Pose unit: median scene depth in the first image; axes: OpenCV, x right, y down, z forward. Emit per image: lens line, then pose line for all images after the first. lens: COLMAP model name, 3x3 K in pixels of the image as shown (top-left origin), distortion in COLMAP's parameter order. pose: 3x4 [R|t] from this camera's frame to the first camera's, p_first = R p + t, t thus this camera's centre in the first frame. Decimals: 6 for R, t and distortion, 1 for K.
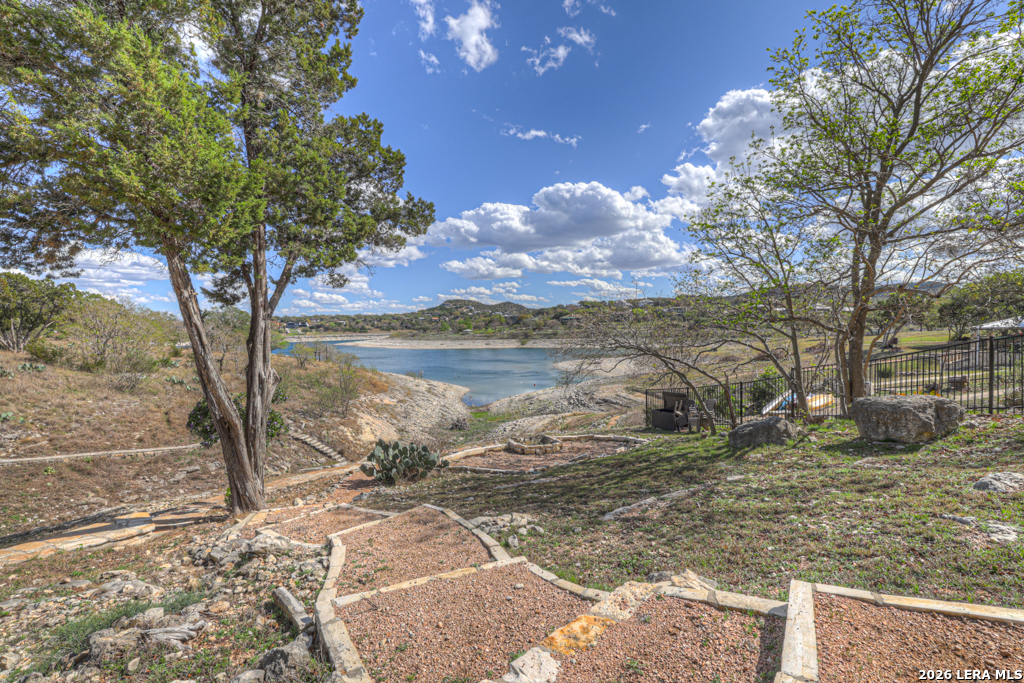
lens RADIAL K [[440.9, 0, 503.2], [0, 440.9, 335.1], [0, 0, 1]] dist [-0.040743, 0.014734]
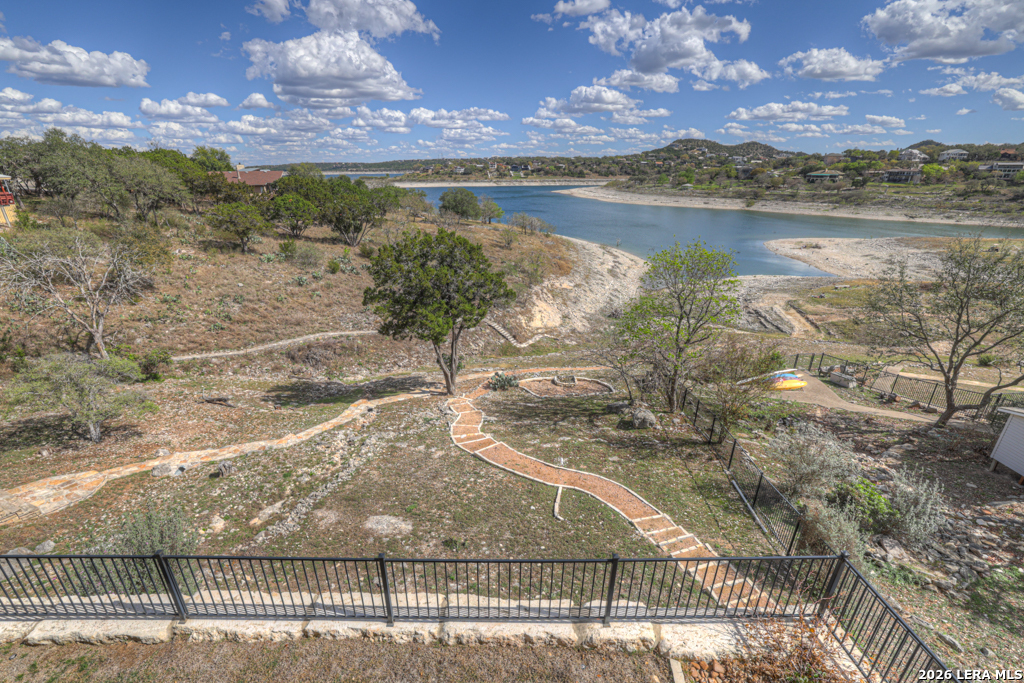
lens RADIAL K [[440.9, 0, 504.8], [0, 440.9, 338.3], [0, 0, 1]] dist [-0.040743, 0.014734]
pose [[0.888244, 0.185129, -0.420417, 0.137225], [-0.026868, 0.934569, 0.354767, -0.145403], [0.458586, -0.303824, 0.835098, -0.186647]]
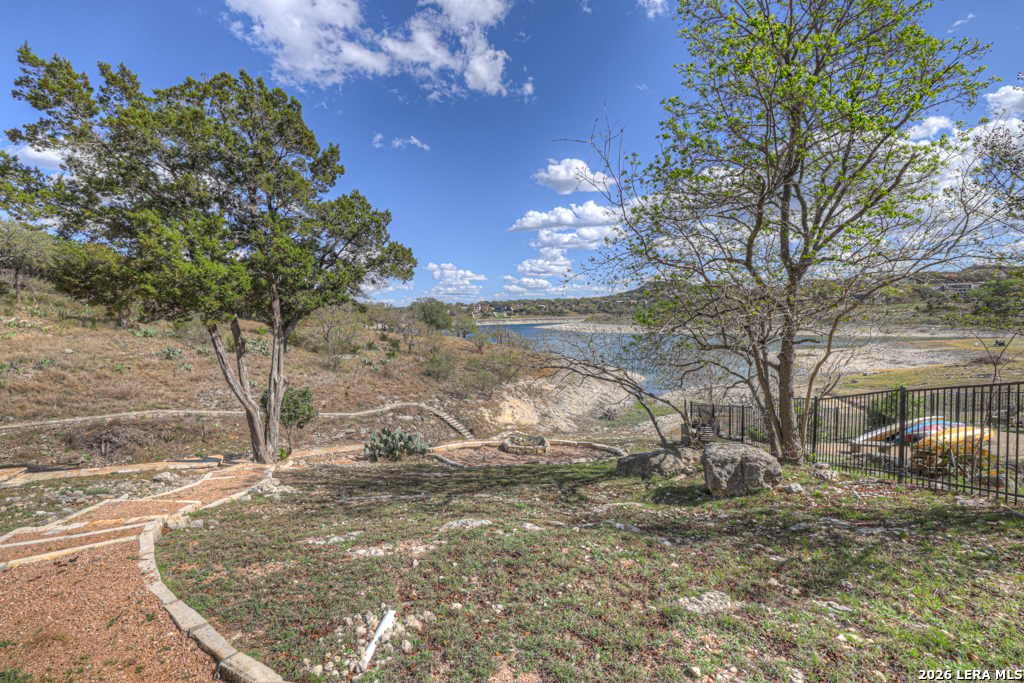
lens RADIAL K [[440.9, 0, 504.5], [0, 440.9, 333.9], [0, 0, 1]] dist [-0.040743, 0.014734]
pose [[0.902895, 0.018586, -0.429460, 0.097811], [-0.003174, 0.999326, 0.036574, -0.015143], [0.429850, -0.031660, 0.902345, -0.006515]]
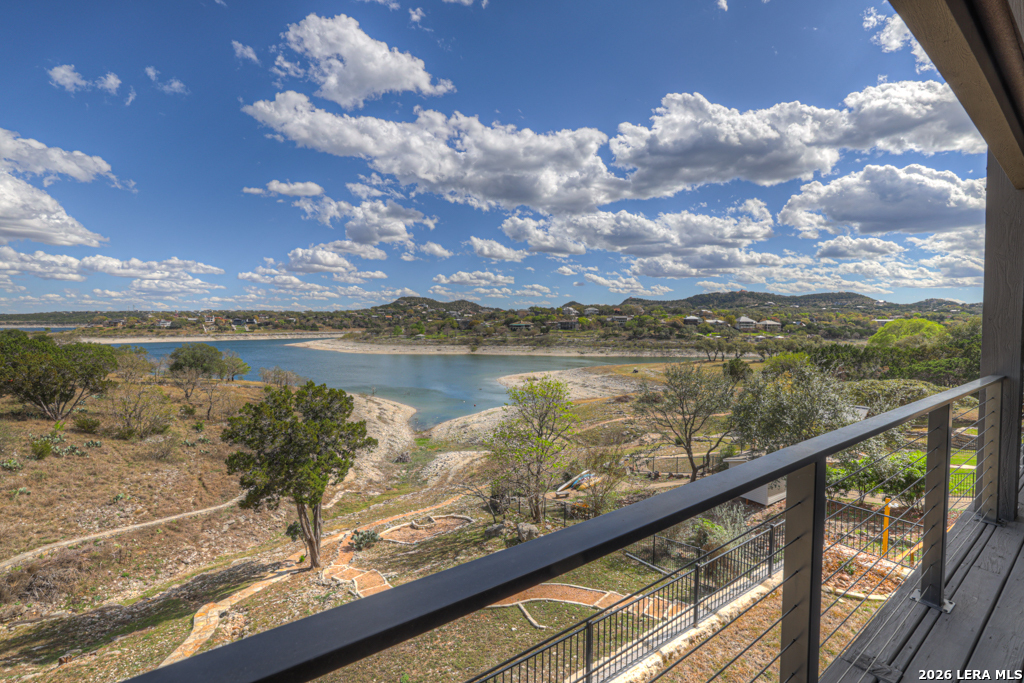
lens RADIAL K [[440.9, 0, 503.2], [0, 440.9, 333.3], [0, 0, 1]] dist [-0.040743, 0.014734]
pose [[0.994632, 0.018739, 0.101762, 0.044576], [-0.019318, 0.999802, 0.004703, -0.143263], [-0.101654, -0.006643, 0.994798, -0.243603]]
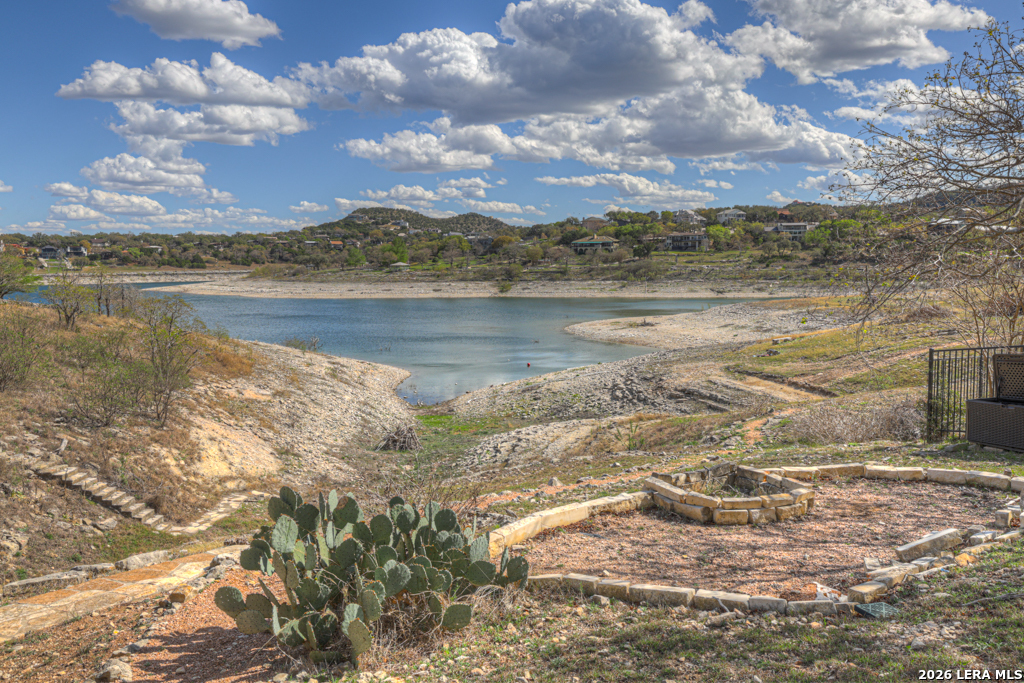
lens RADIAL K [[811.9, 0, 501.8], [0, 811.9, 330.0], [0, 0, 1]] dist [0.026789, 0.037173]
pose [[0.998820, 0.003026, 0.048472, -0.026234], [-0.006237, 0.997784, 0.066238, 0.015794], [-0.048164, -0.066462, 0.996626, 0.074935]]
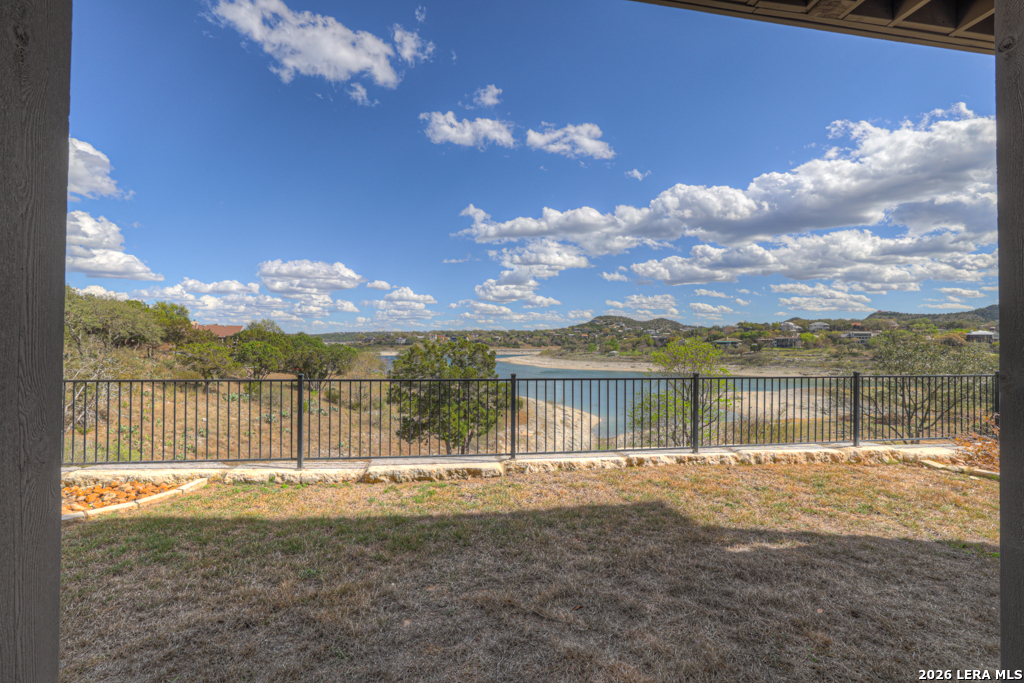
lens RADIAL K [[440.9, 0, 506.4], [0, 440.9, 339.9], [0, 0, 1]] dist [-0.040743, 0.014734]
pose [[0.945109, 0.023056, -0.325940, 0.091767], [-0.029544, 0.999451, -0.014970, -0.094374], [0.325416, 0.023778, 0.945272, -0.238854]]
